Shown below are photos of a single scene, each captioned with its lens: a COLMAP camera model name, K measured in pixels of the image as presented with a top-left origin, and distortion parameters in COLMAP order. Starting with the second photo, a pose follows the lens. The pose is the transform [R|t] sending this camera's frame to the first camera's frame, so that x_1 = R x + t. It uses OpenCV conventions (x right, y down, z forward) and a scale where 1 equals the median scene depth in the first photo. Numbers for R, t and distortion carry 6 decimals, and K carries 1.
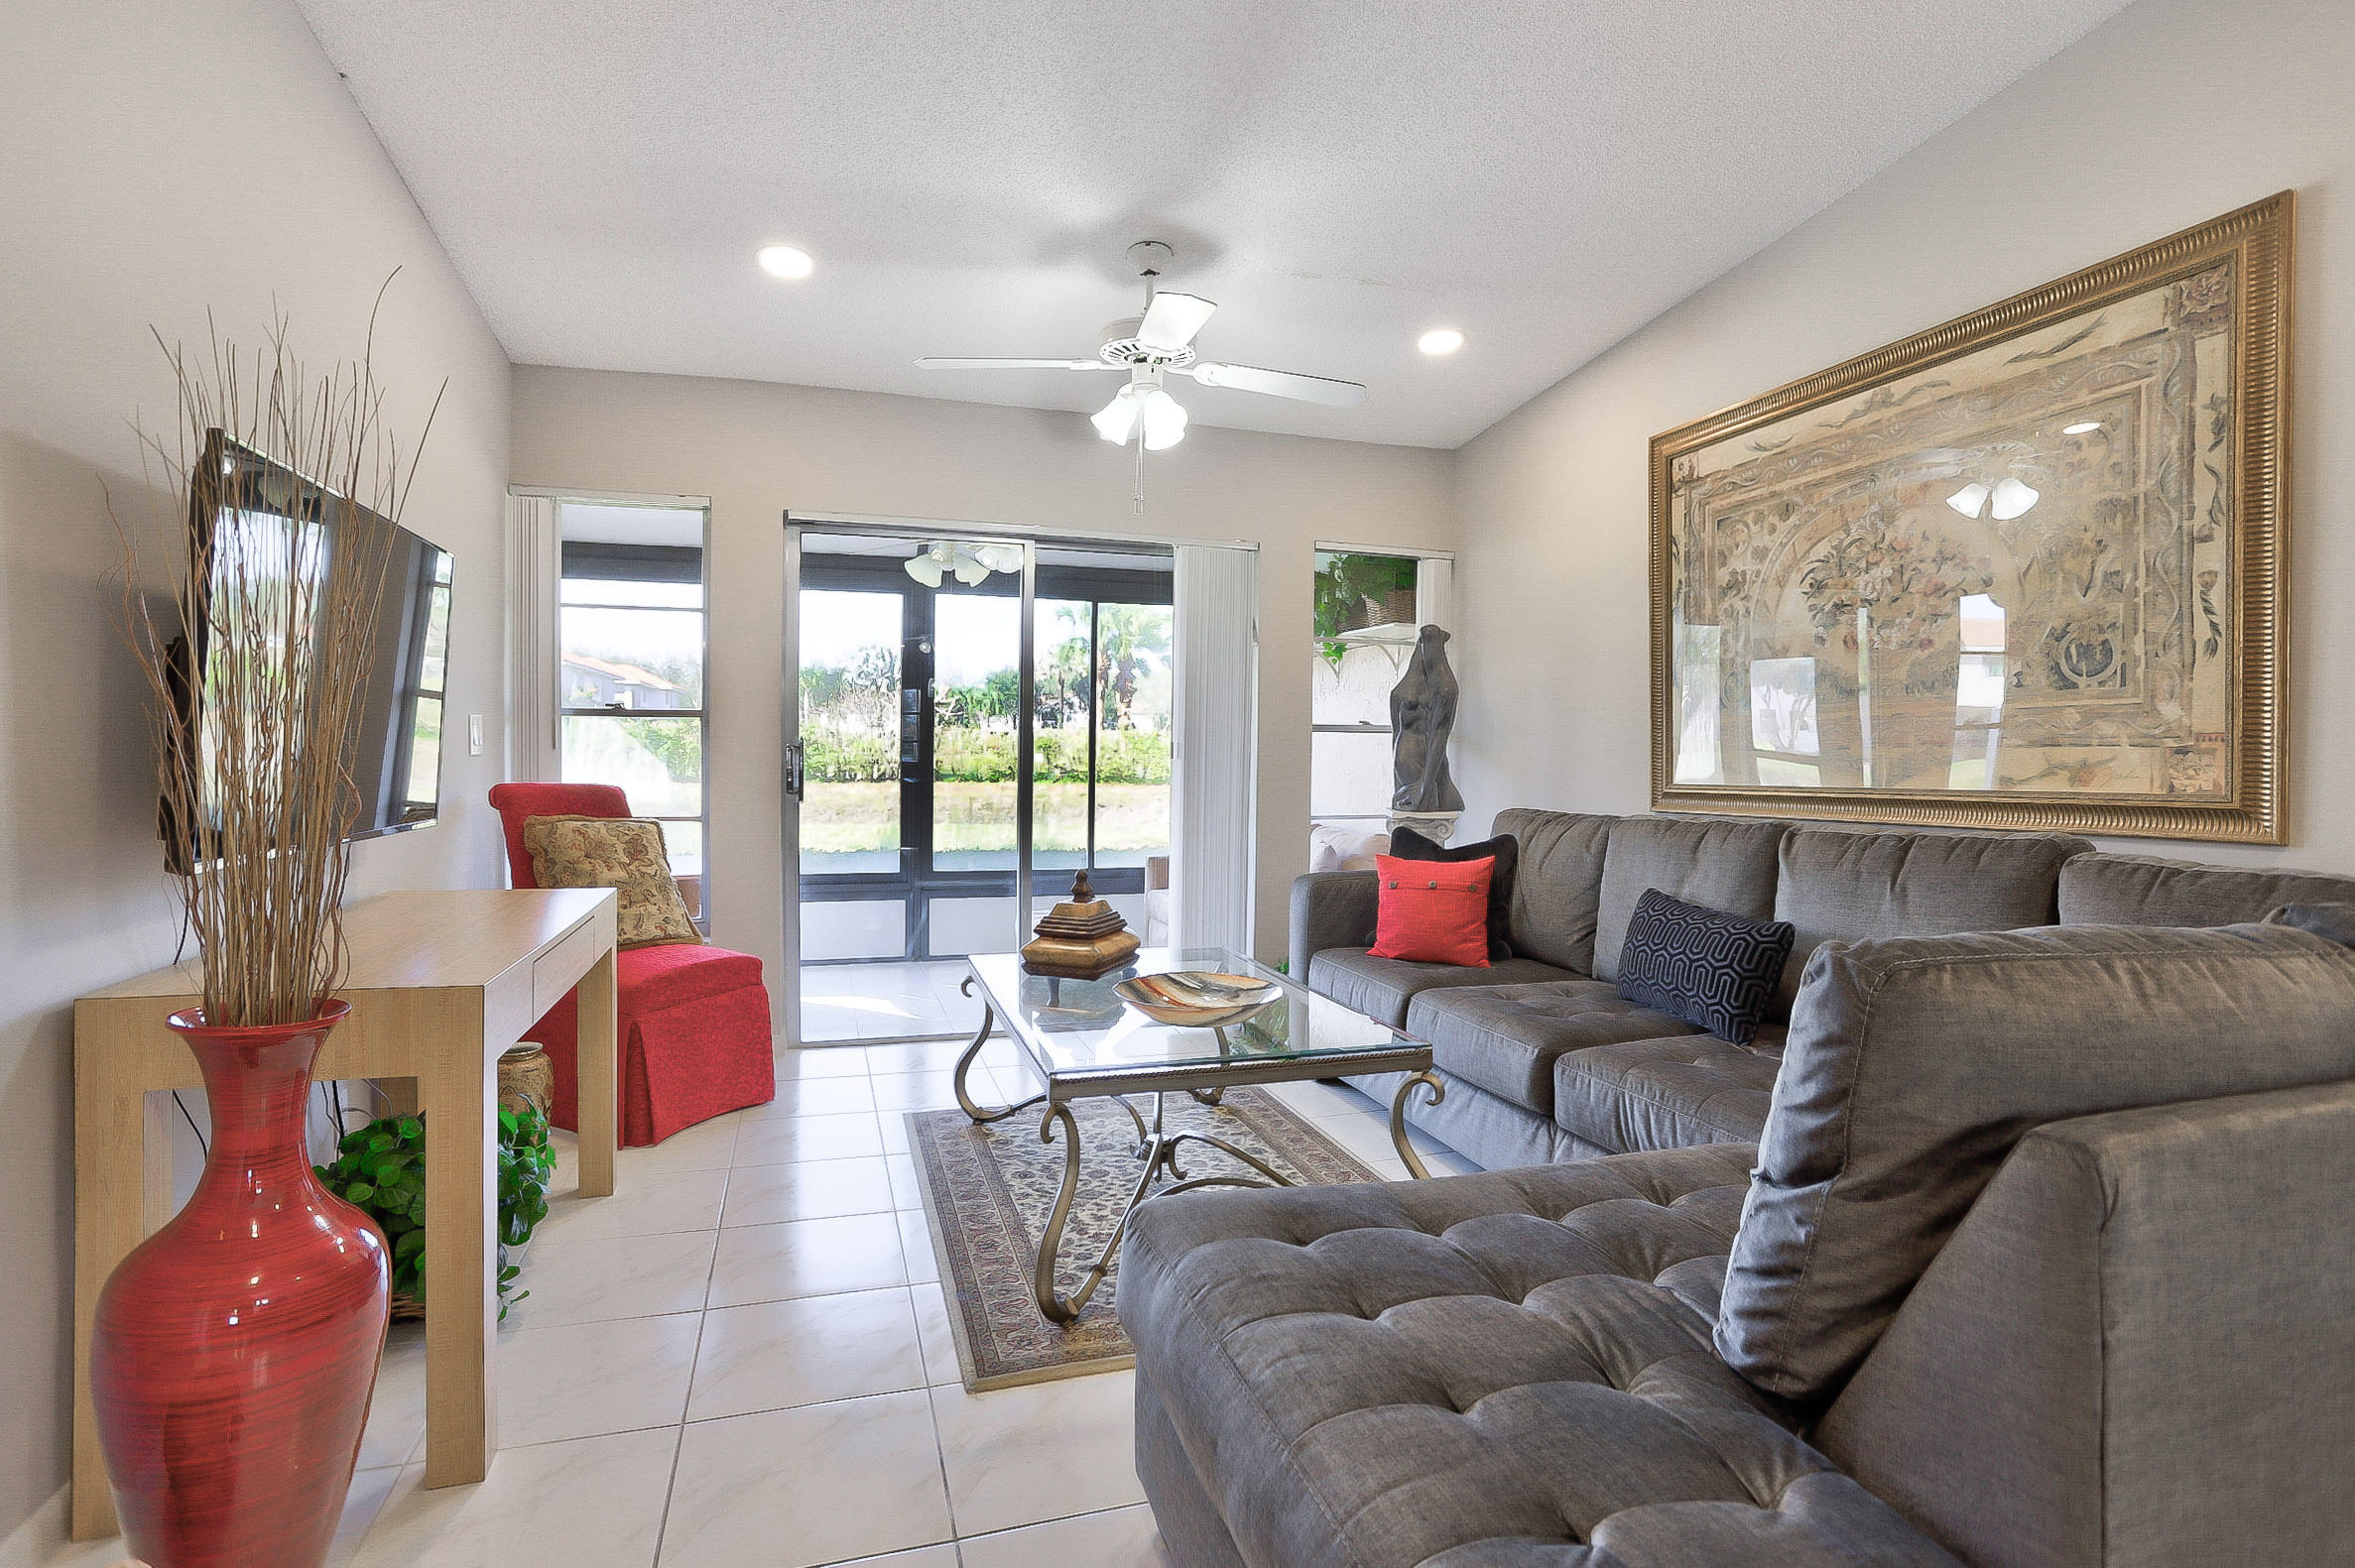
lens RADIAL K [[1141.2, 0, 1180.1], [0, 1141.2, 781.9], [0, 0, 1]] dist [-0.023107, 0.001053]
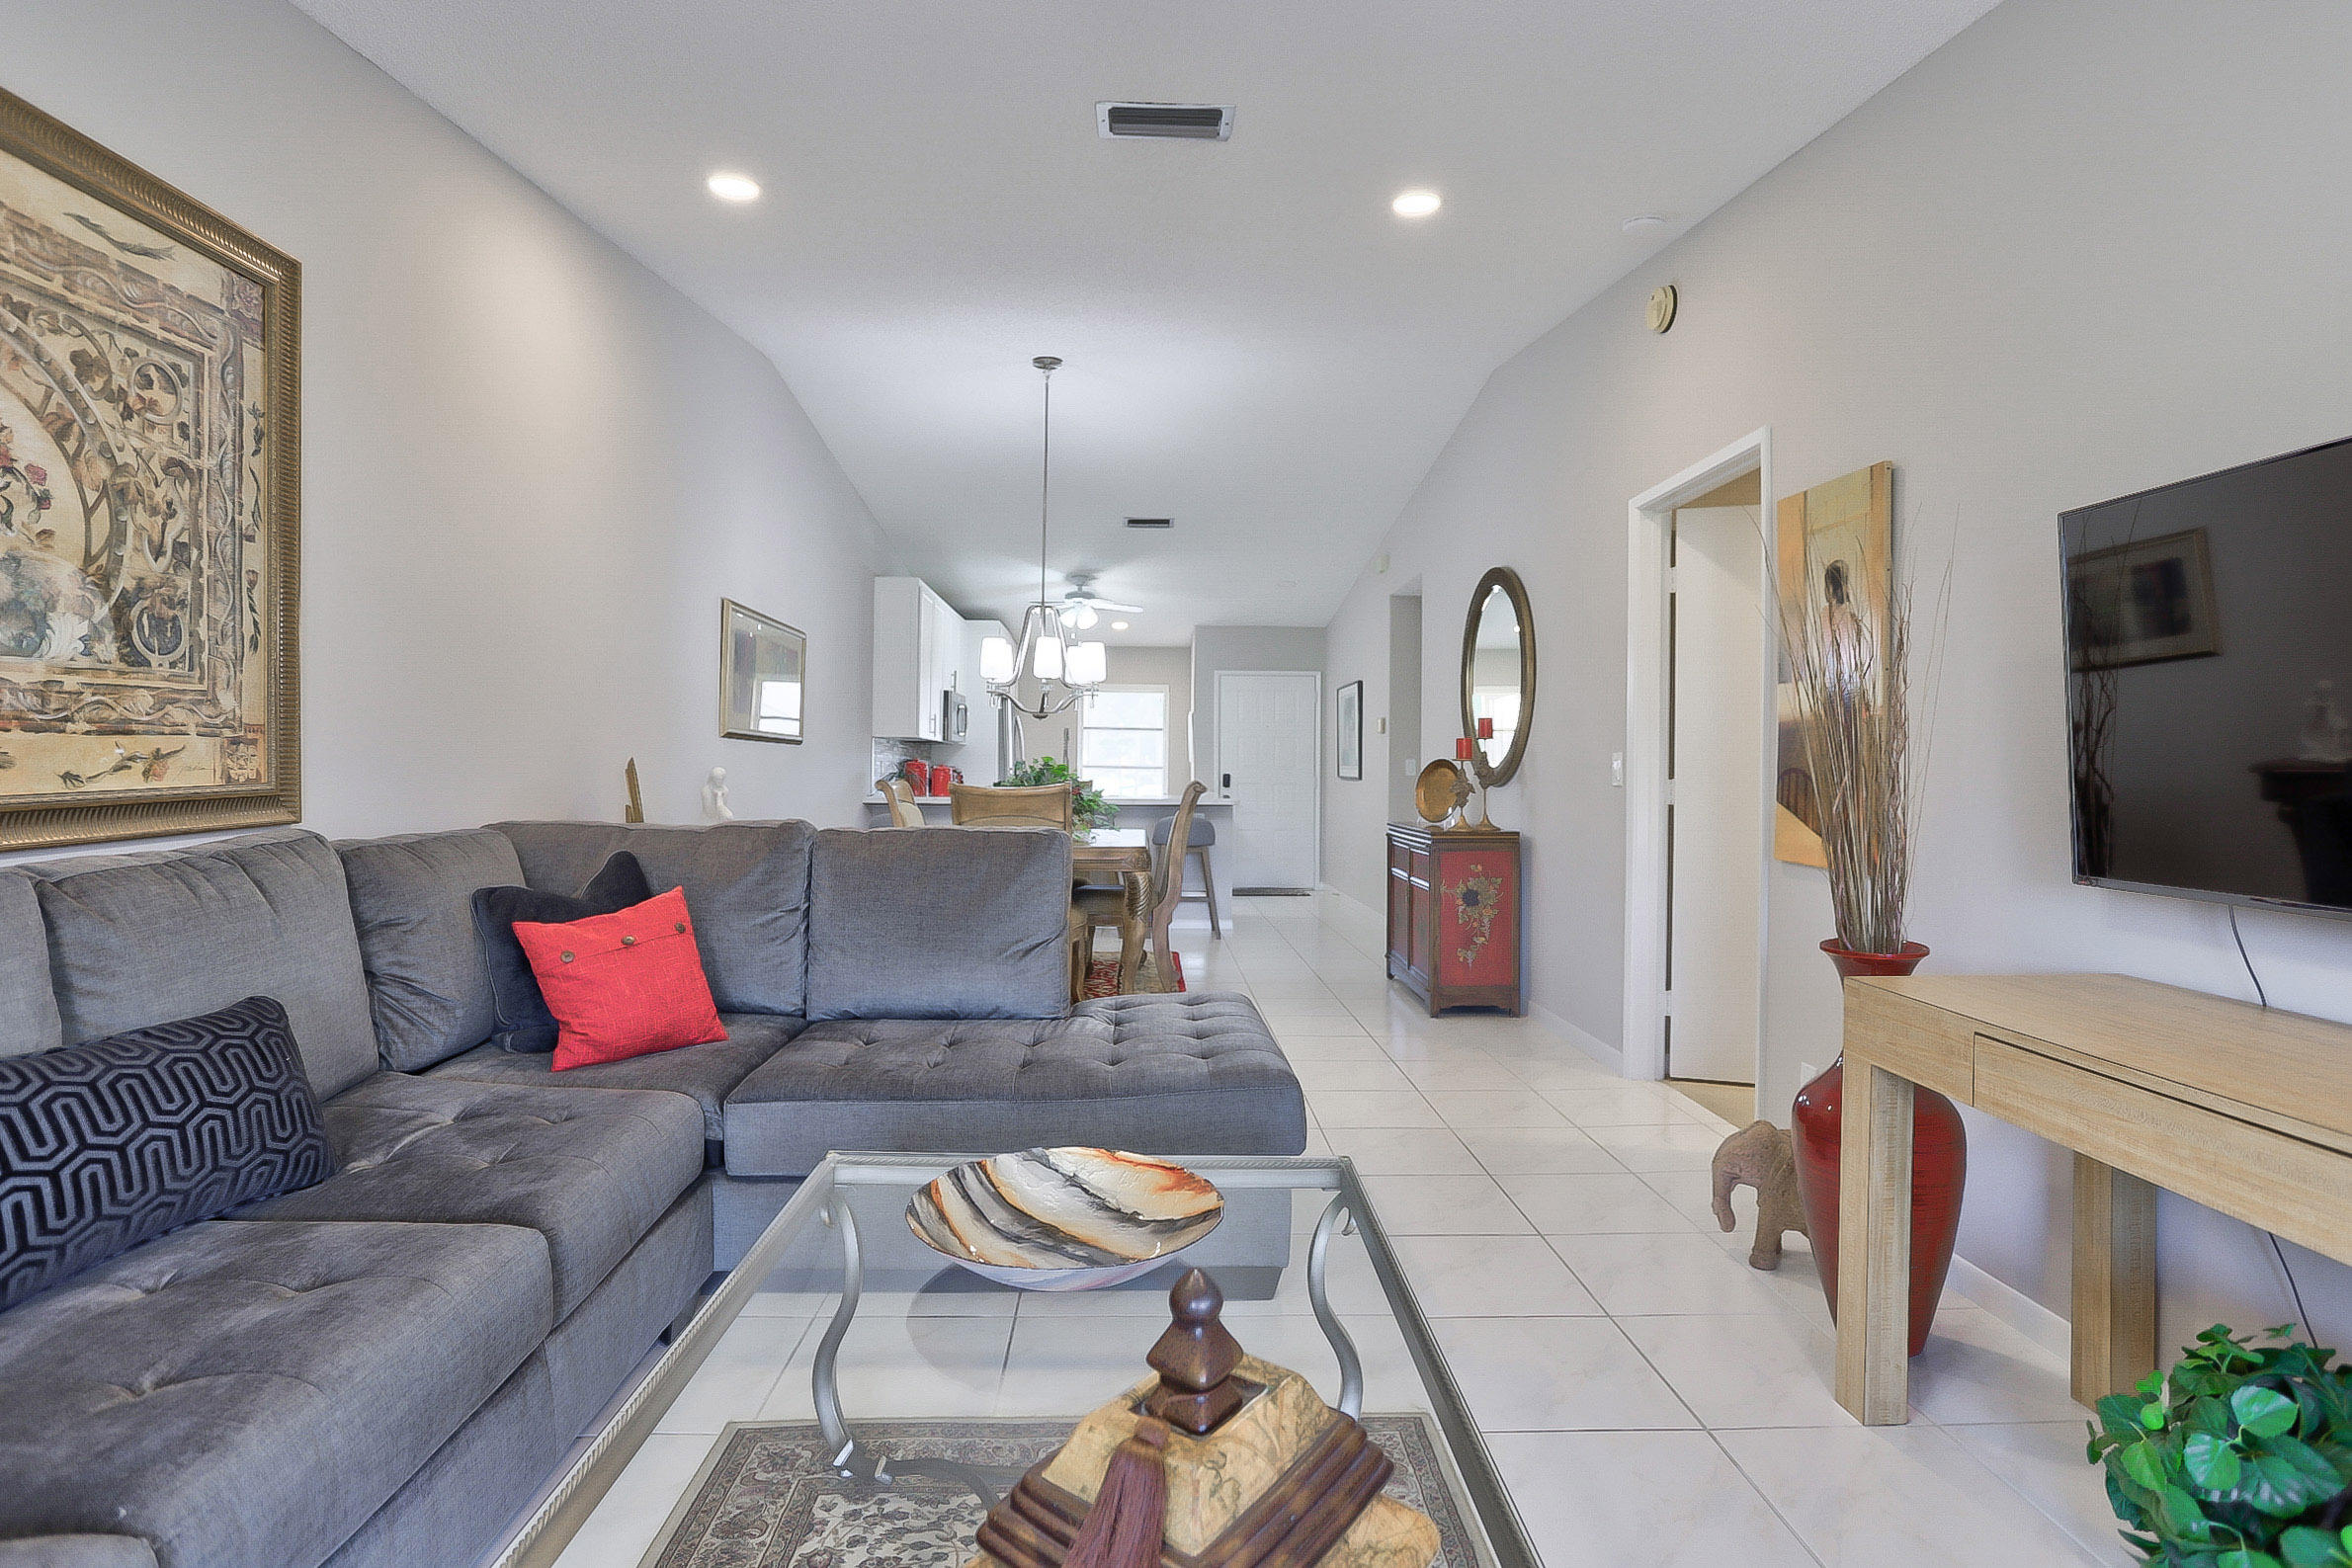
lens RADIAL K [[1139.8, 0, 1176.8], [0, 1139.8, 771.5], [0, 0, 1]] dist [-0.023107, 0.001053]
pose [[-0.964259, -0.024134, 0.263858, -0.190610], [-0.014059, 0.999101, 0.040005, -0.051178], [-0.264587, 0.034866, -0.963731, 1.700387]]
